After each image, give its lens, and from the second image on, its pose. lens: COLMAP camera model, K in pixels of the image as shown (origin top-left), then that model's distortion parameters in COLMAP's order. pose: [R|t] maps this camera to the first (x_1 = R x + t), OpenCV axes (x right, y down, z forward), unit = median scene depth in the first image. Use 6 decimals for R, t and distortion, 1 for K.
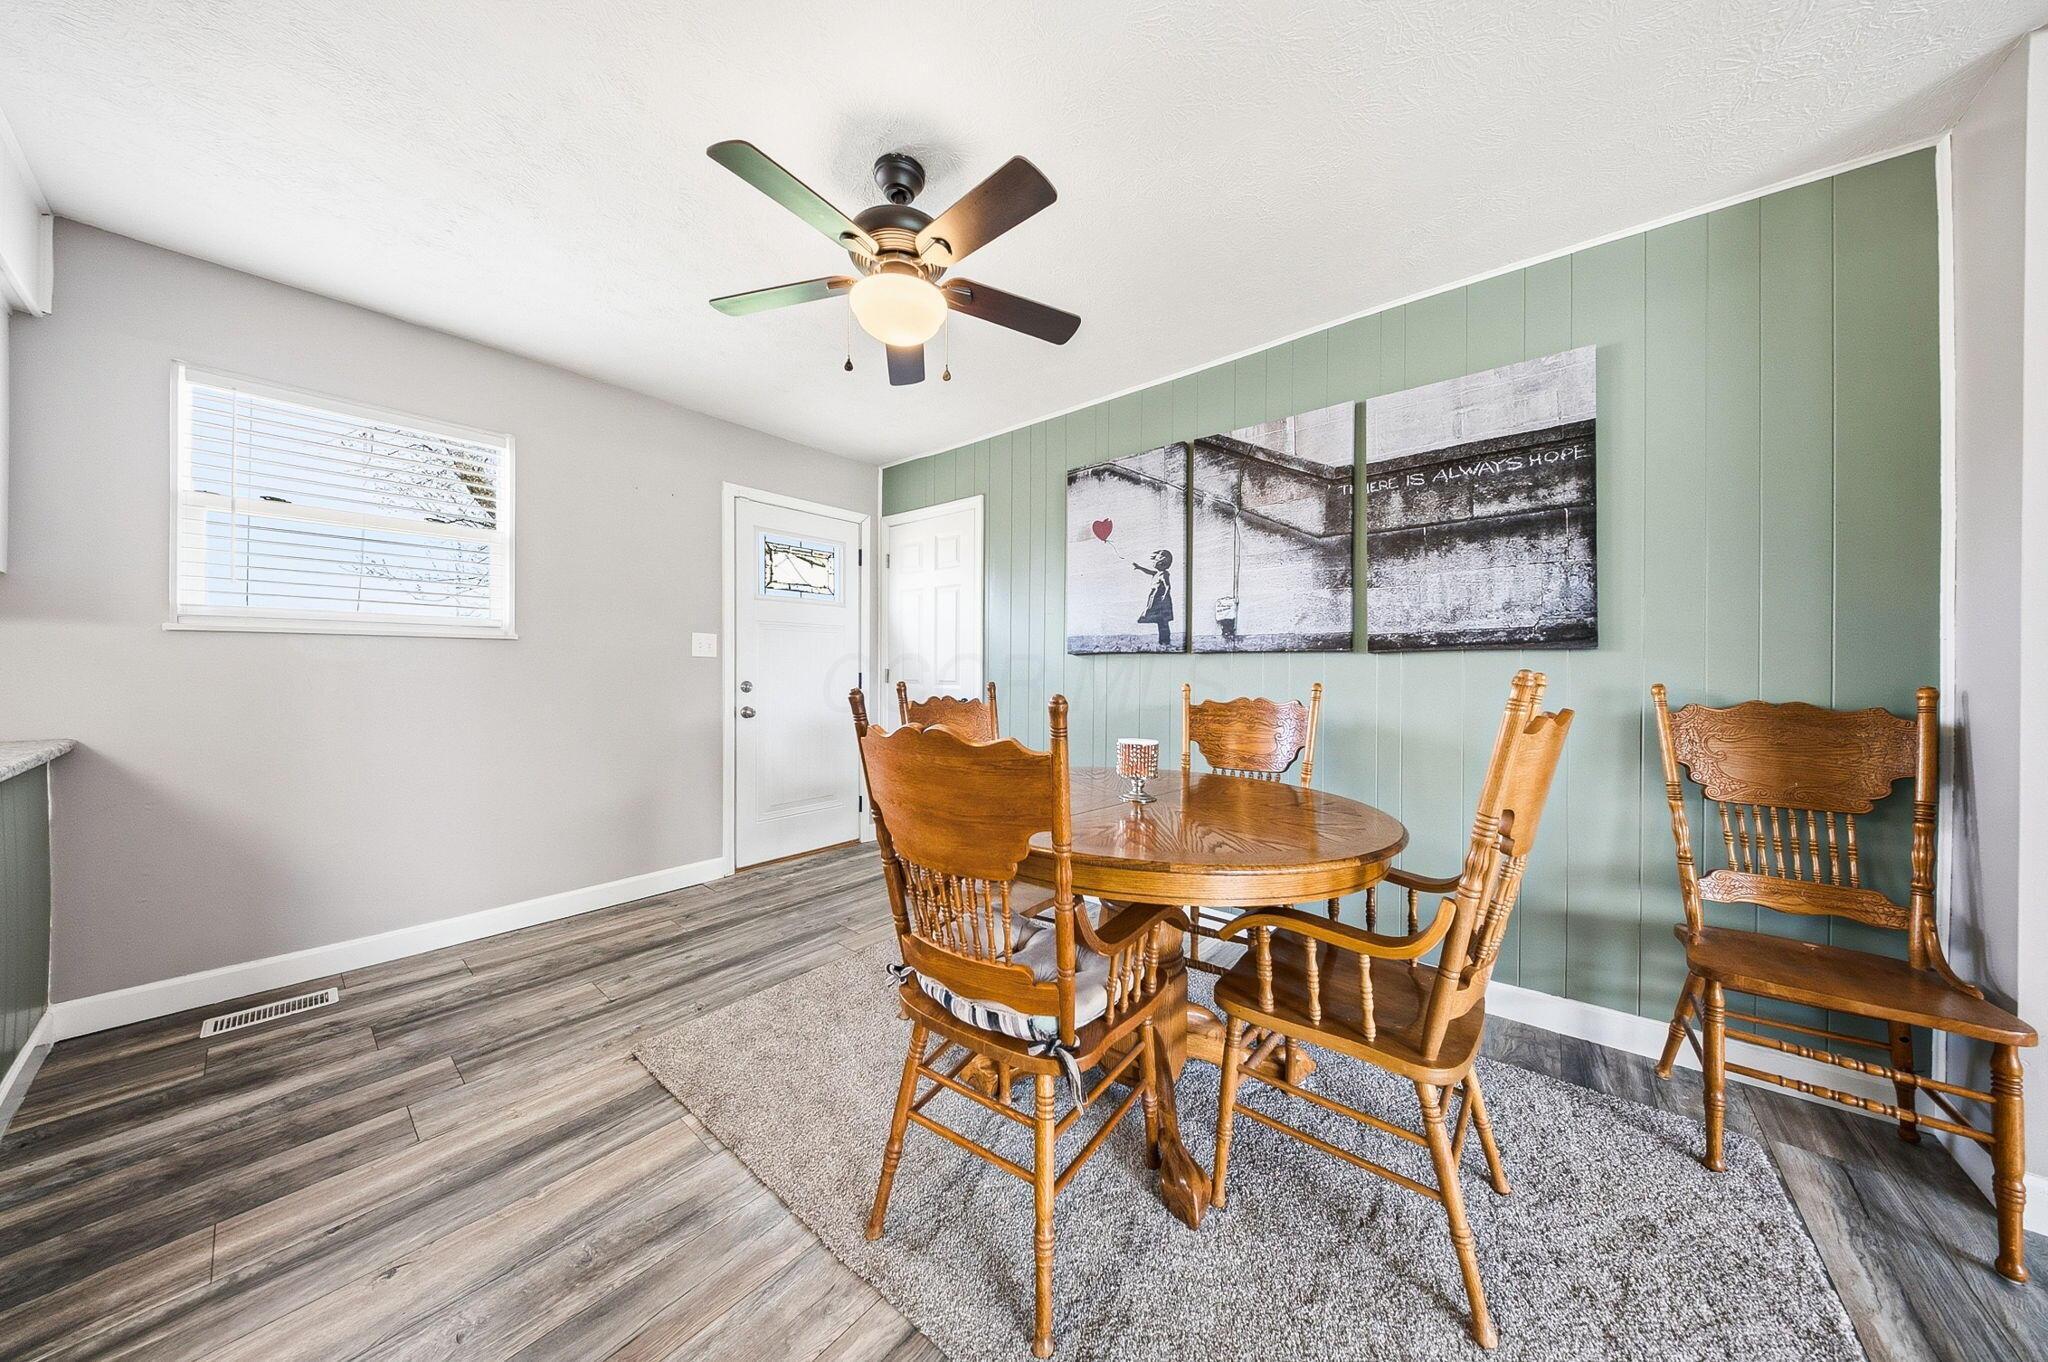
lens RADIAL K [[626.1, 0, 1012.0], [0, 626.1, 672.4], [0, 0, 1]] dist [-0.000129, -0.000020]
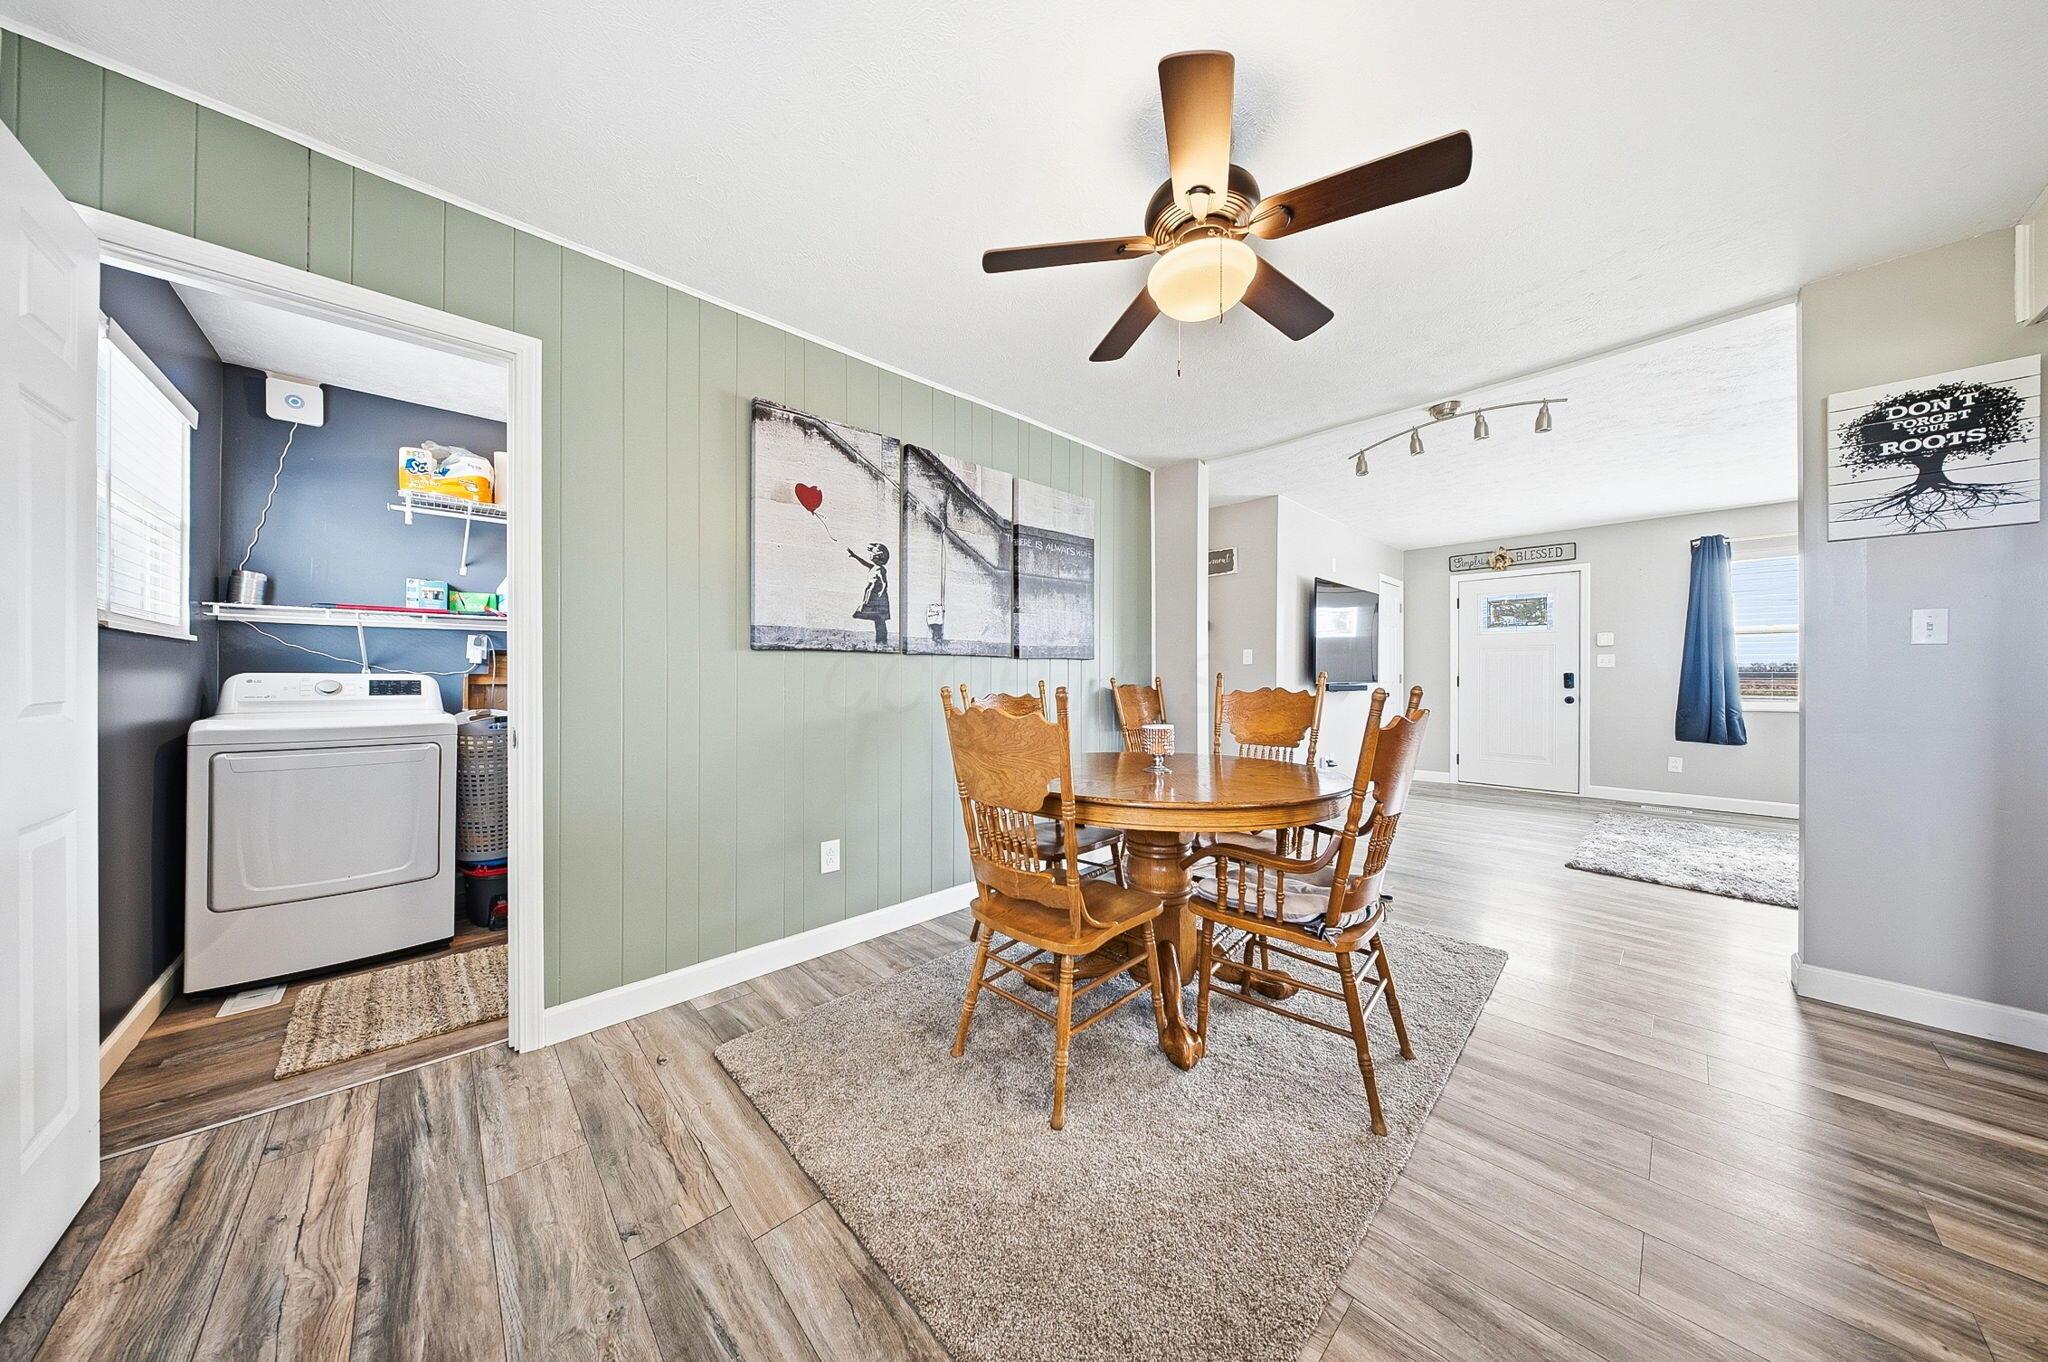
lens RADIAL K [[626.1, 0, 1012.0], [0, 626.1, 672.4], [0, 0, 1]] dist [-0.000129, -0.000020]
pose [[0.125193, -0.001698, 0.992131, -0.689867], [0.001161, 0.999998, 0.001565, -0.002541], [-0.992132, 0.000956, 0.125194, 0.701936]]
